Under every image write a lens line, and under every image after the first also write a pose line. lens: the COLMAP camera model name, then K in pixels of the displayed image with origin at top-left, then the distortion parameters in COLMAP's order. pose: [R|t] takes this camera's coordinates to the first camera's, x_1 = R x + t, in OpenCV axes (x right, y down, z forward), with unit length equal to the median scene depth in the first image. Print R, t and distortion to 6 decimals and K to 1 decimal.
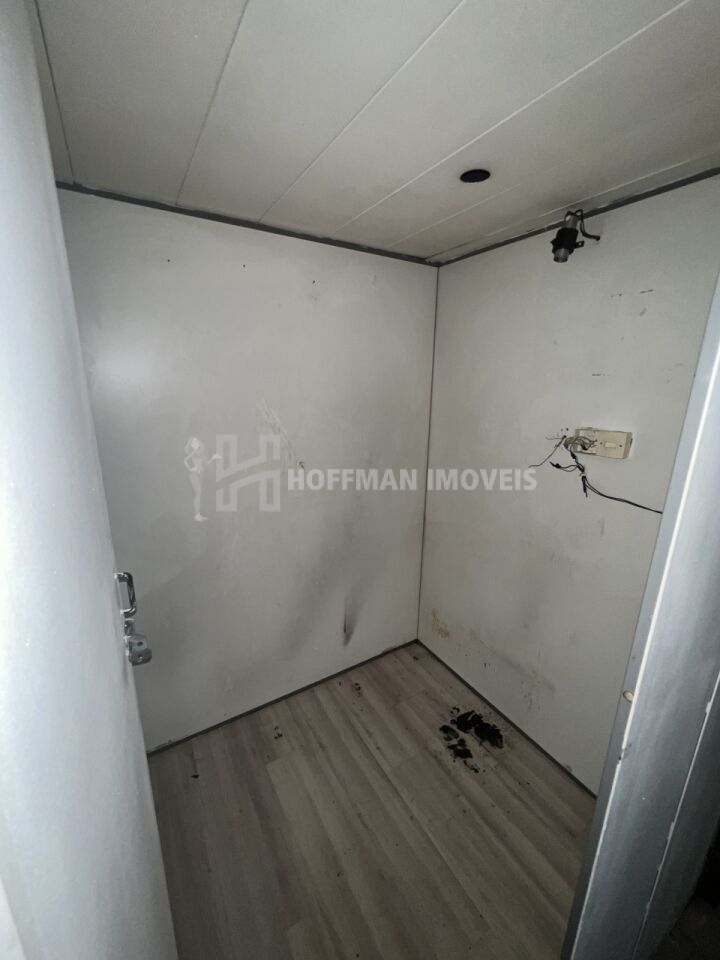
lens RADIAL K [[383.2, 0, 357.3], [0, 383.2, 475.5], [0, 0, 1]] dist [-0.000122, -0.000143]
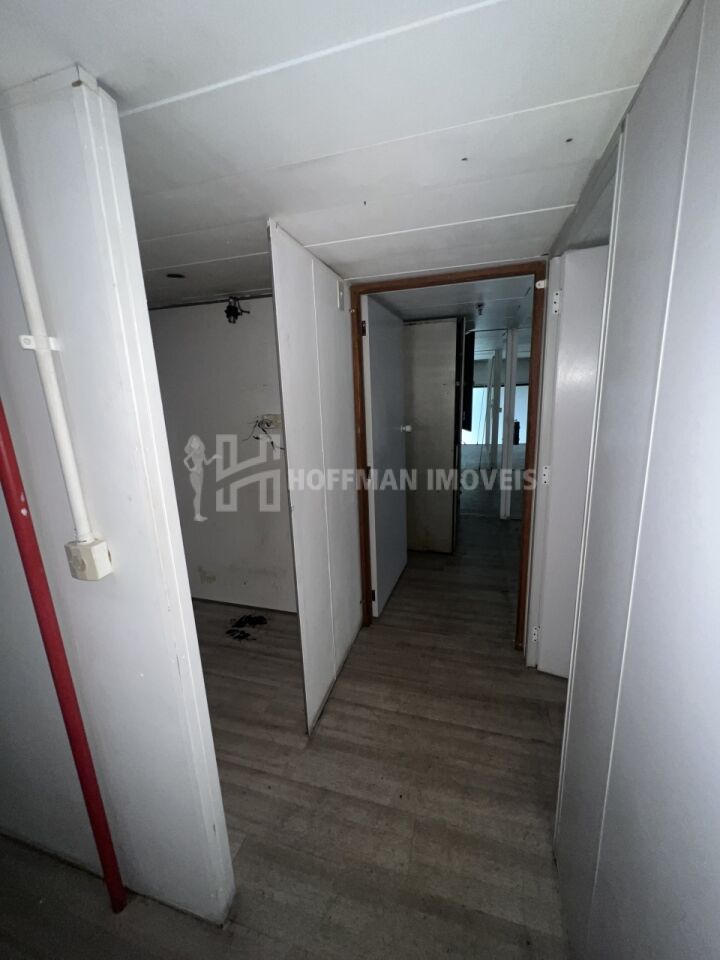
lens RADIAL K [[383.2, 0, 354.3], [0, 383.2, 475.6], [0, 0, 1]] dist [-0.000122, -0.000143]
pose [[0.741057, -0.196704, 0.641983, -0.298721], [0.211834, 0.975787, 0.054456, 0.140810], [-0.637151, 0.095638, 0.764783, -0.590268]]
